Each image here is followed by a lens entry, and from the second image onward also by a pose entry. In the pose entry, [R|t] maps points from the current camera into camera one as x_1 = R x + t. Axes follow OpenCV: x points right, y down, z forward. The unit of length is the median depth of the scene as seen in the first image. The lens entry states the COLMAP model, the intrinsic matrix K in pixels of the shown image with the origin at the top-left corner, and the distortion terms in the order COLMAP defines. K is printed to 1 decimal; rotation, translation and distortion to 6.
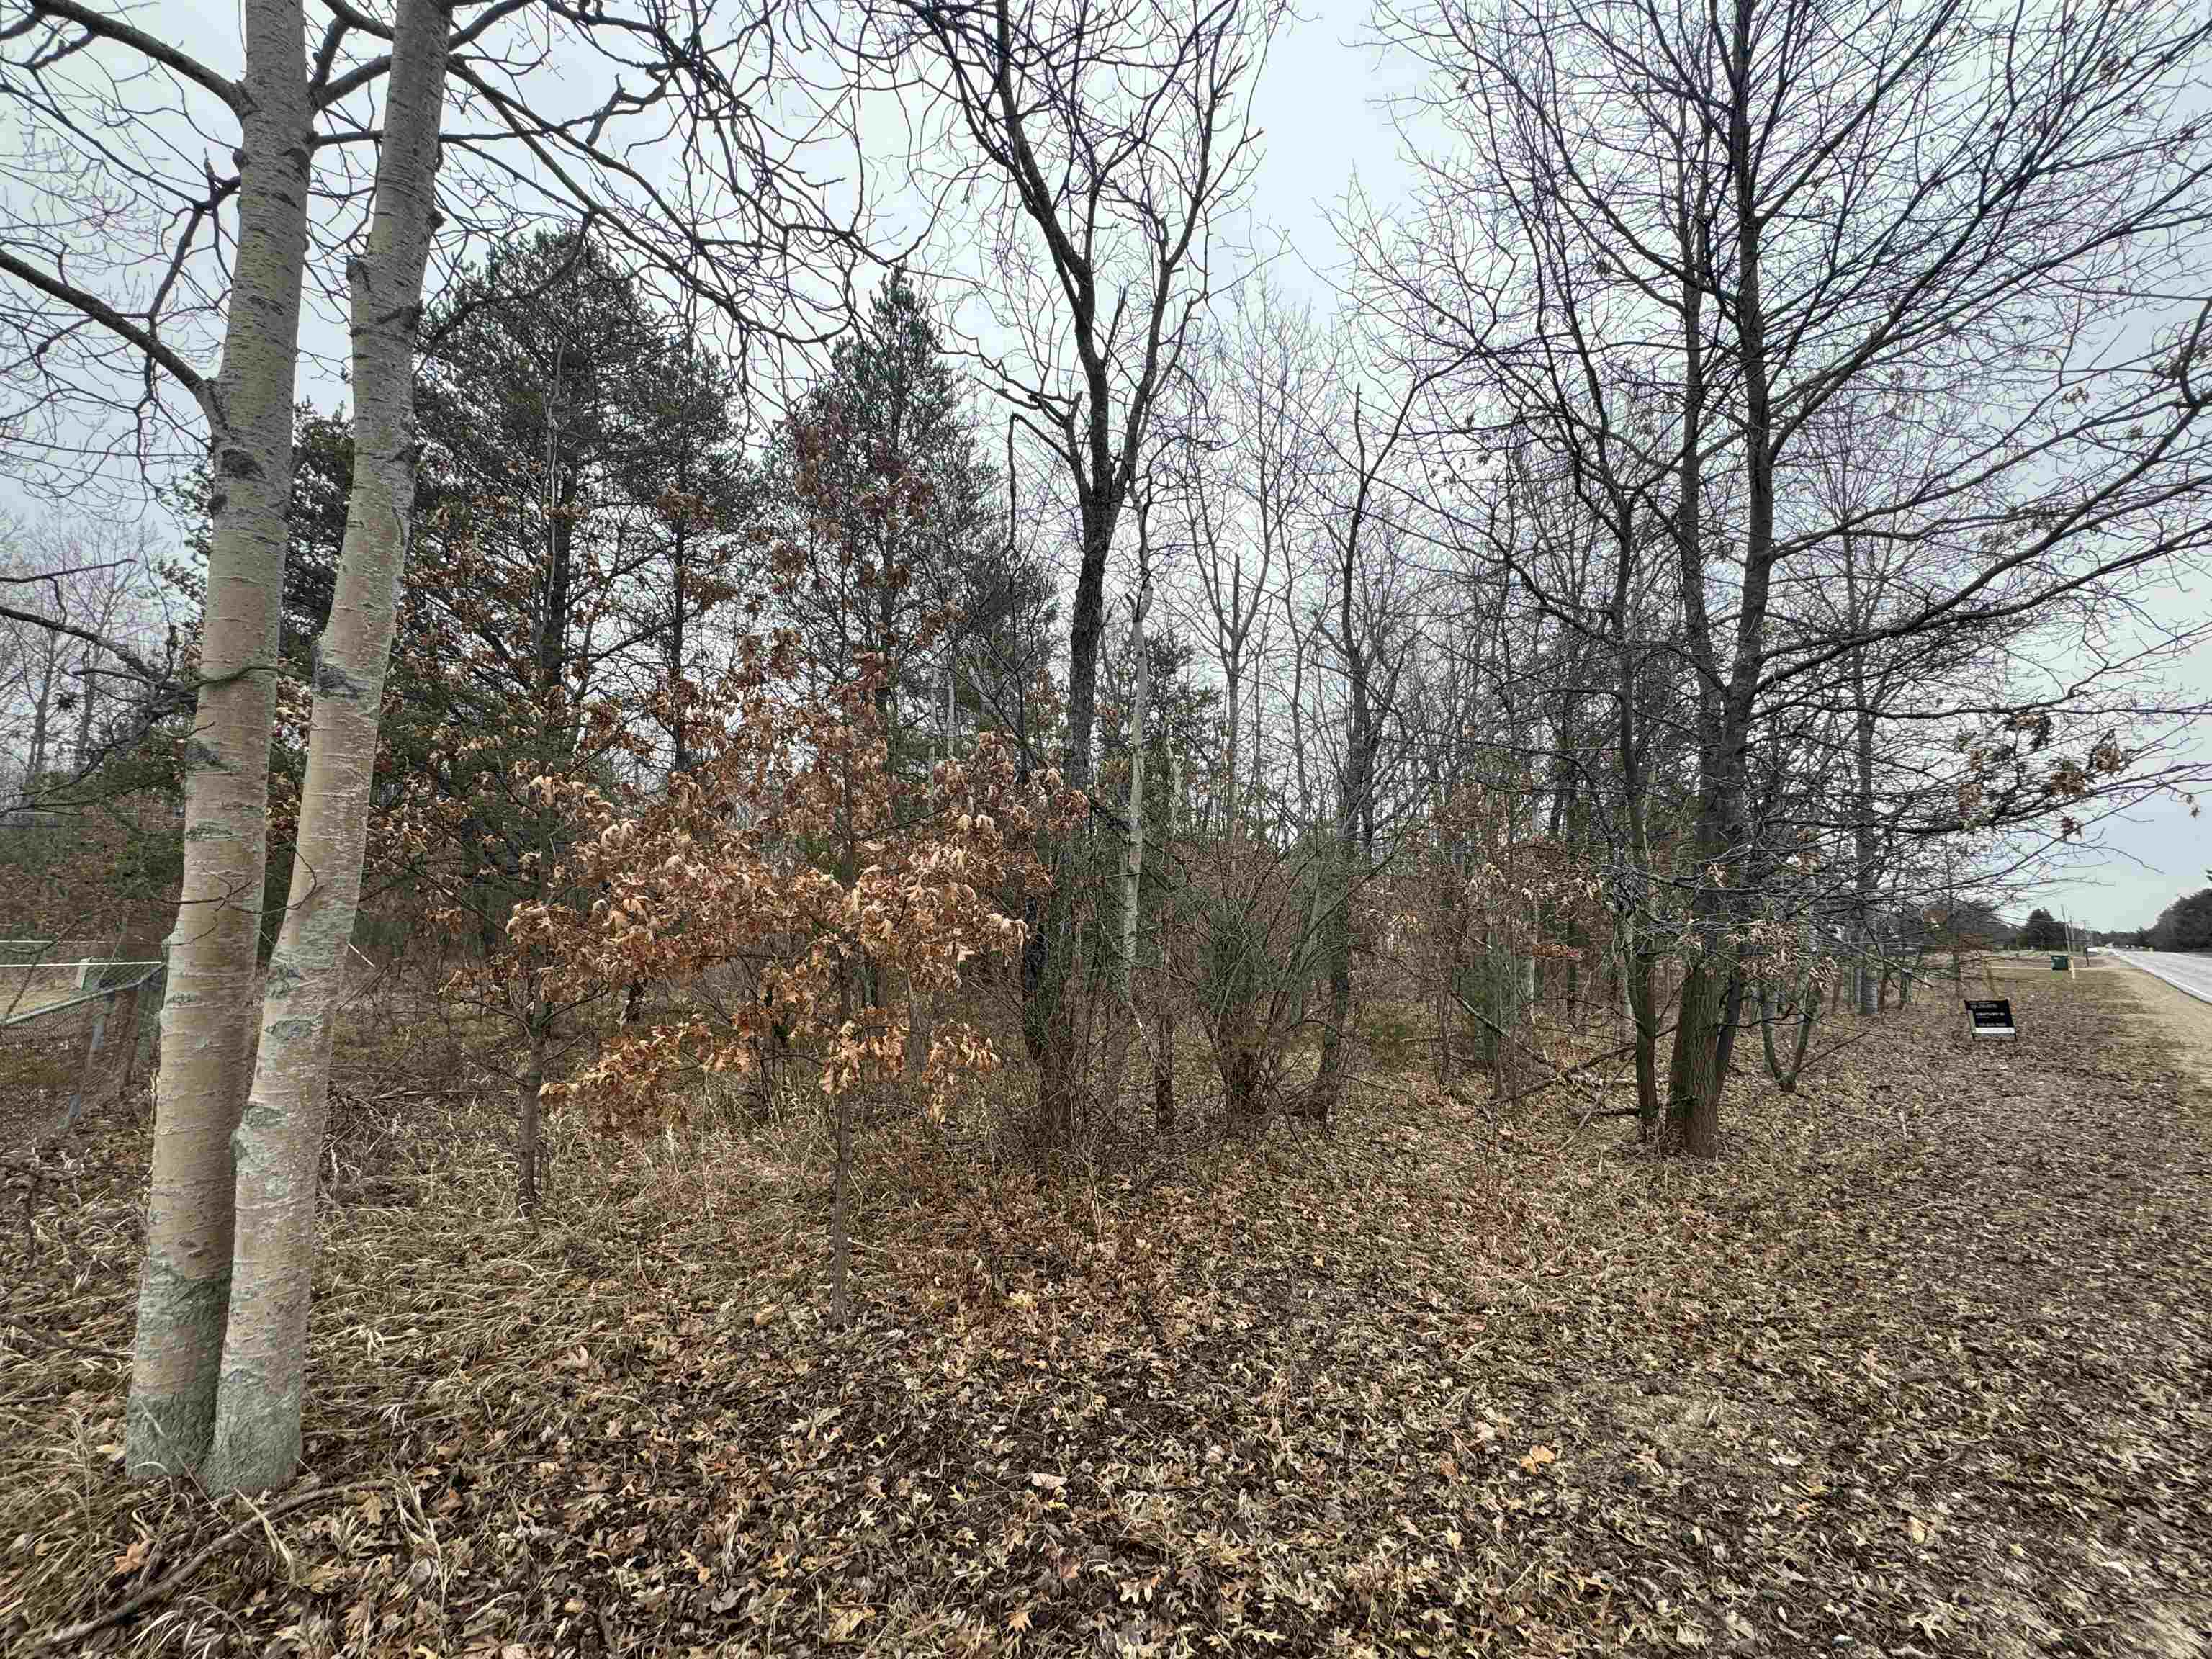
lens RADIAL K [[844.8, 0, 1106.0], [0, 844.8, 829.5], [0, 0, 1]] dist [-0.017566, 0.008411]
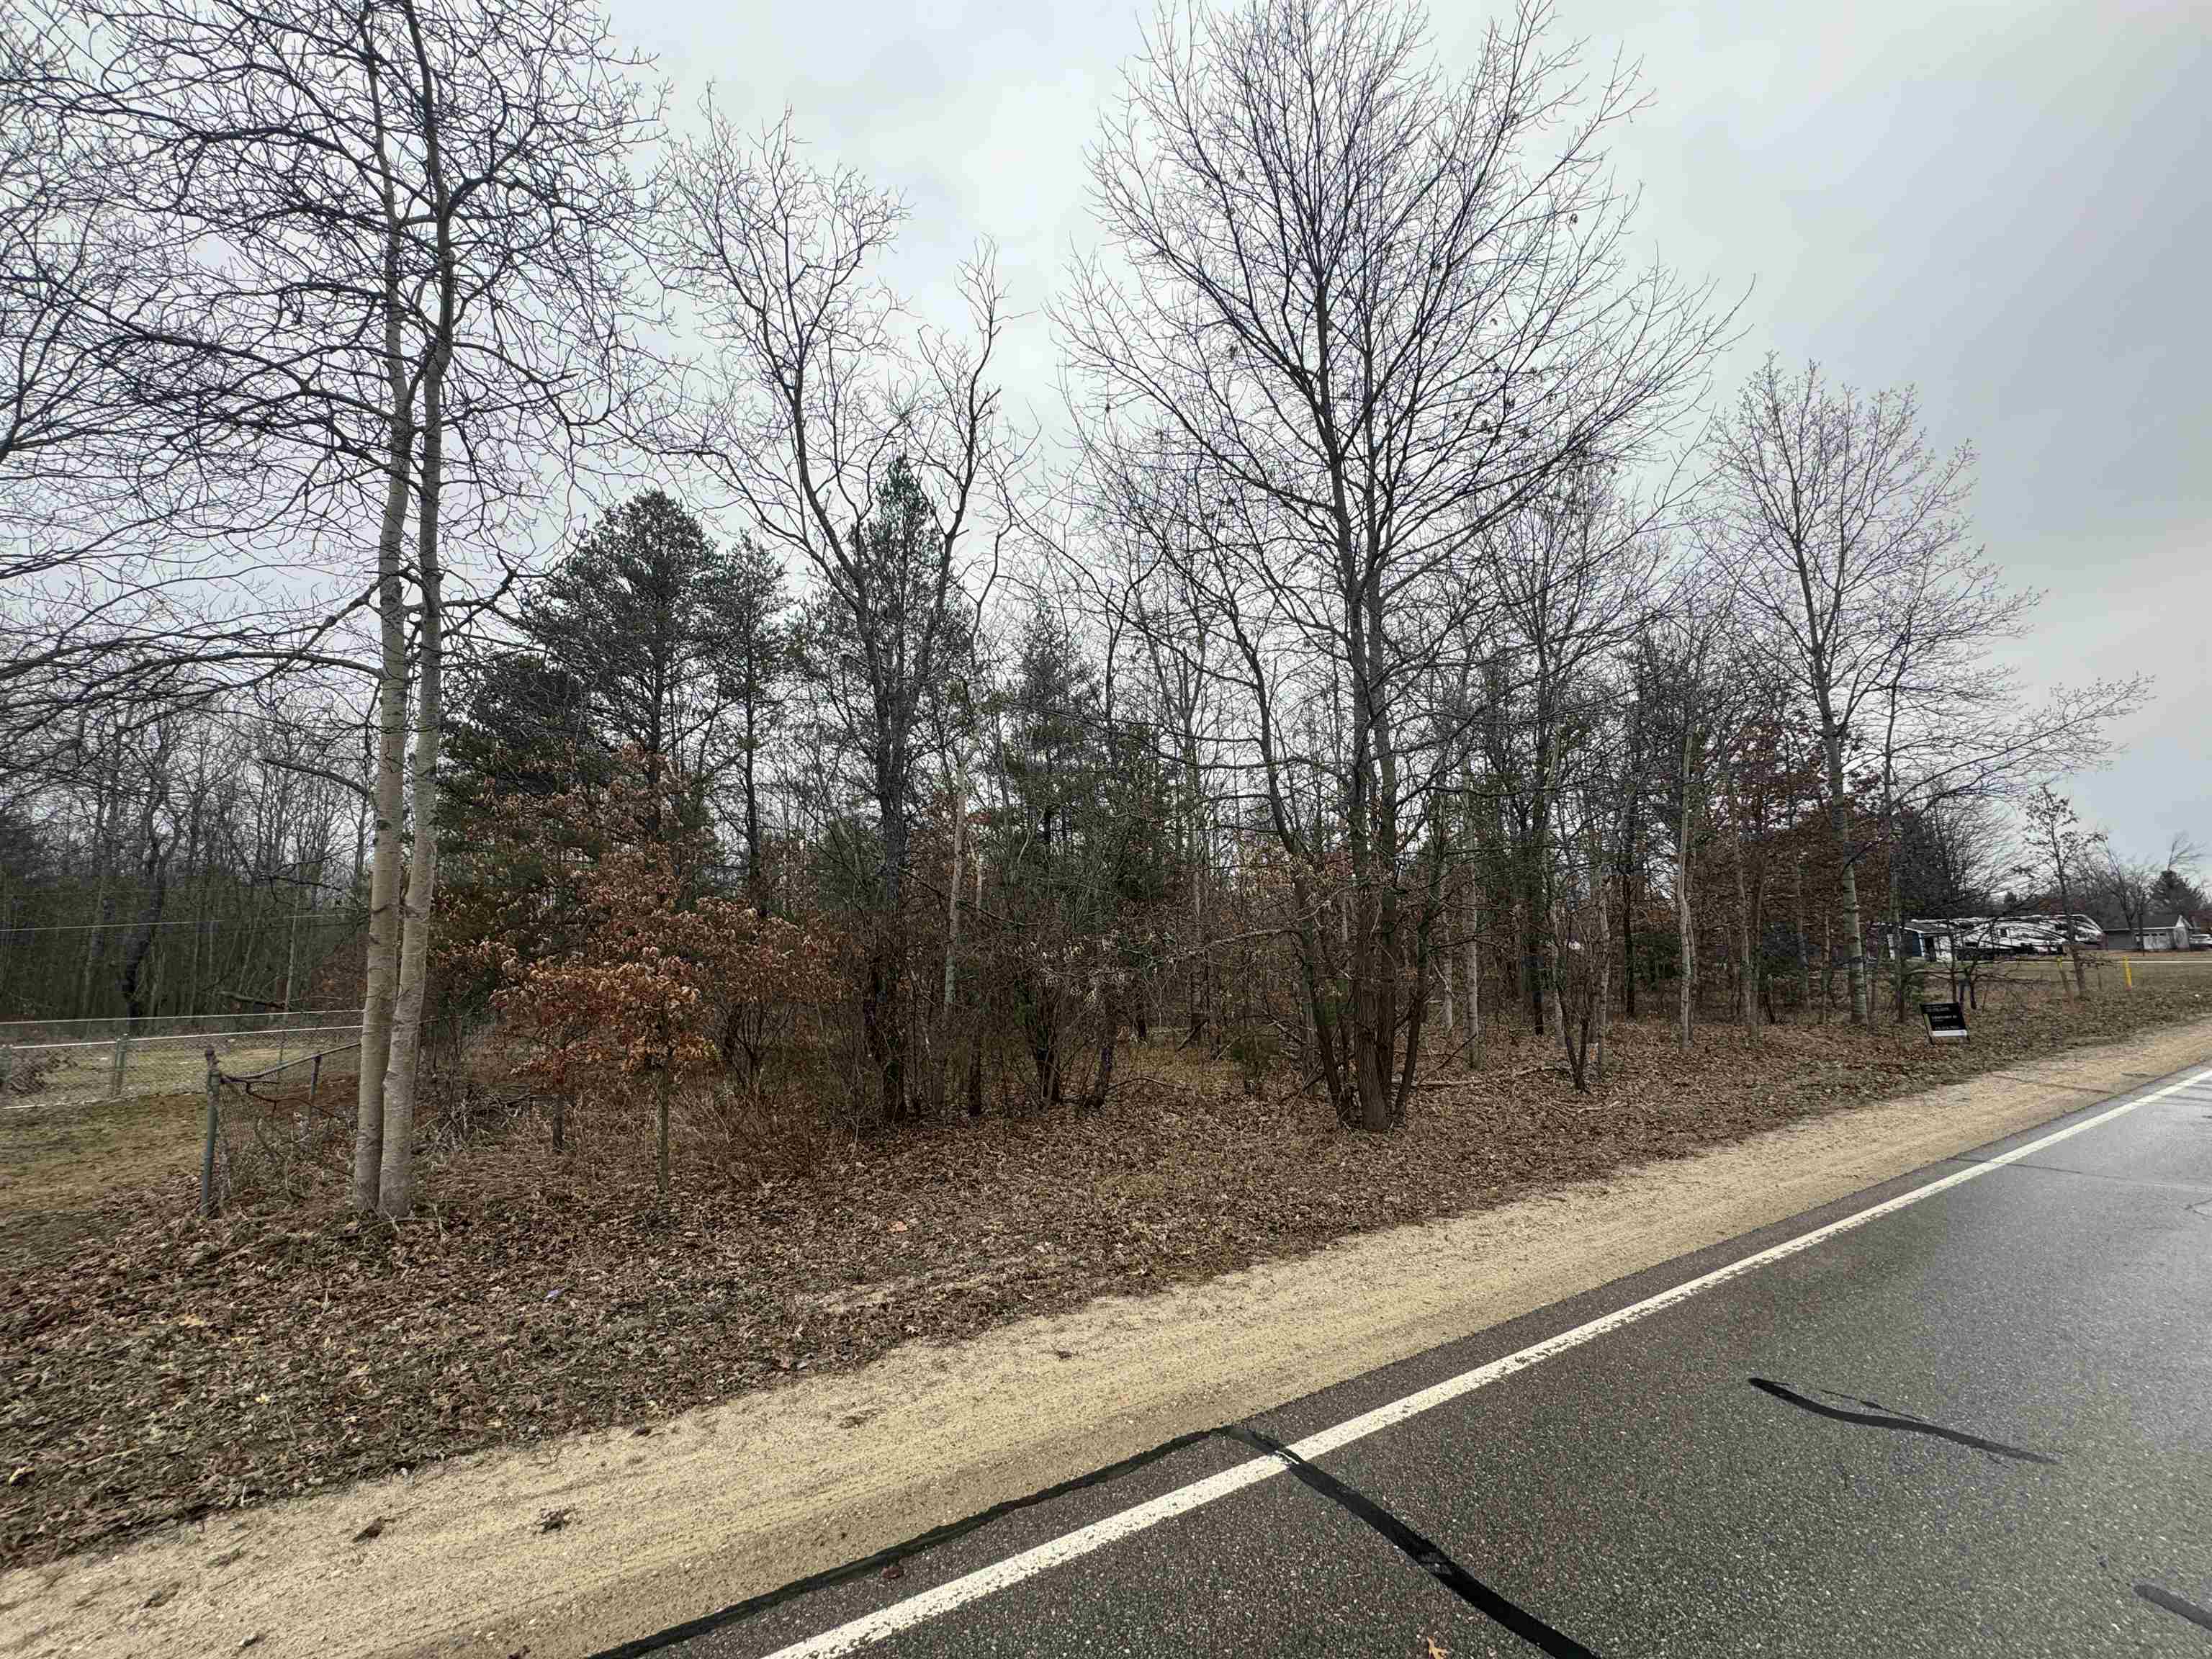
lens RADIAL K [[844.8, 0, 1106.0], [0, 844.8, 829.5], [0, 0, 1]] dist [-0.017566, 0.008411]
pose [[0.981862, -0.079286, -0.172225, 0.283748], [0.070364, 0.995873, -0.057316, -0.020717], [0.176058, 0.044158, 0.983389, -0.204371]]
